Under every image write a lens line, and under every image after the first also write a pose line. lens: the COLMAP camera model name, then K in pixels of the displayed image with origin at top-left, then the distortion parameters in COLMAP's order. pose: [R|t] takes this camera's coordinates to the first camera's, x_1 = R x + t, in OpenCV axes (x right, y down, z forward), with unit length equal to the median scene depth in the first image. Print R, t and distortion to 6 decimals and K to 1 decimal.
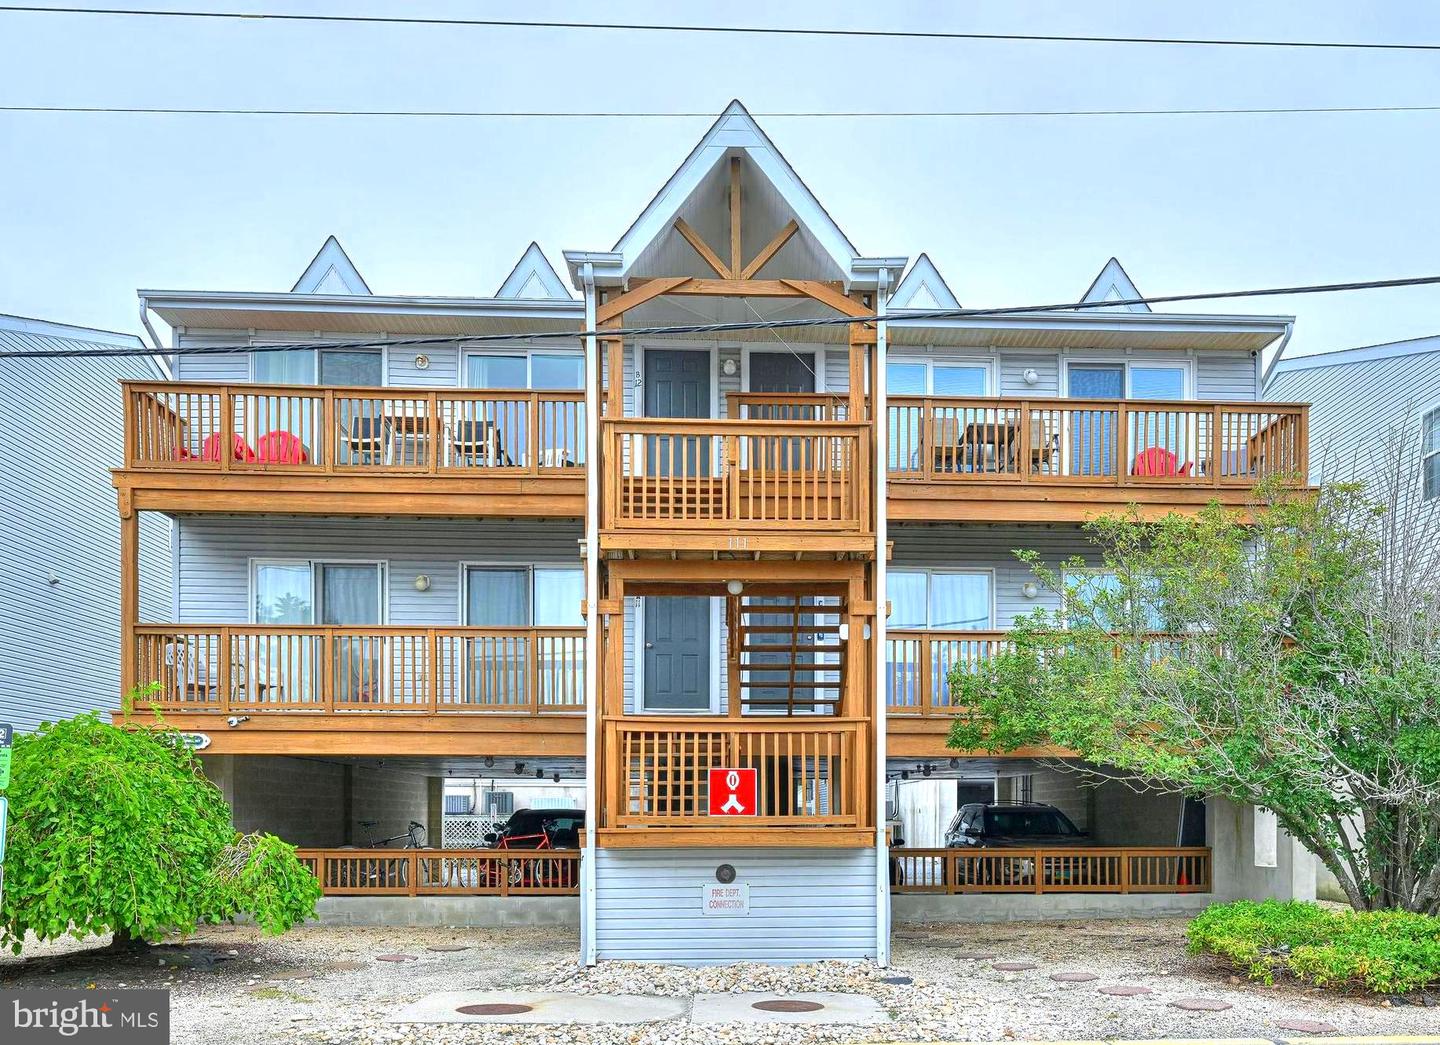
lens RADIAL K [[1180.5, 0, 719.9], [0, 1180.5, 566.2], [0, 0, 1]] dist [-0.008835, -0.004212]
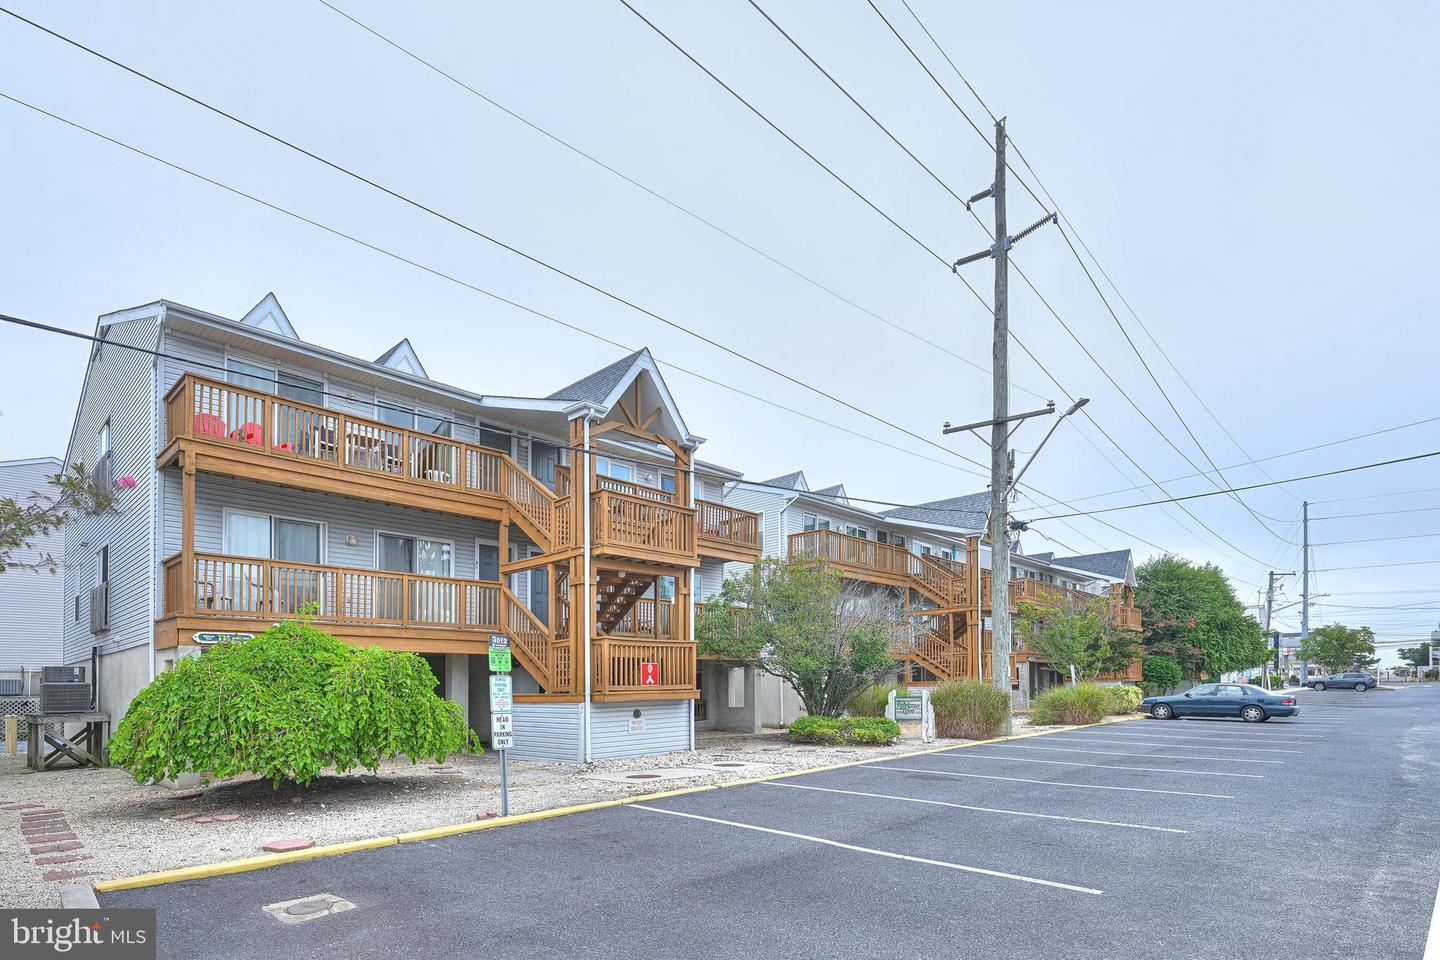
lens RADIAL K [[686.7, 0, 720.0], [0, 686.7, 480.0], [0, 0, 1]] dist [0.000364, -0.000043]
pose [[0.730383, 0.183822, 0.657837, -0.611006], [-0.125081, 0.982815, -0.135756, -0.002457], [-0.671487, 0.016871, 0.740824, -0.016447]]
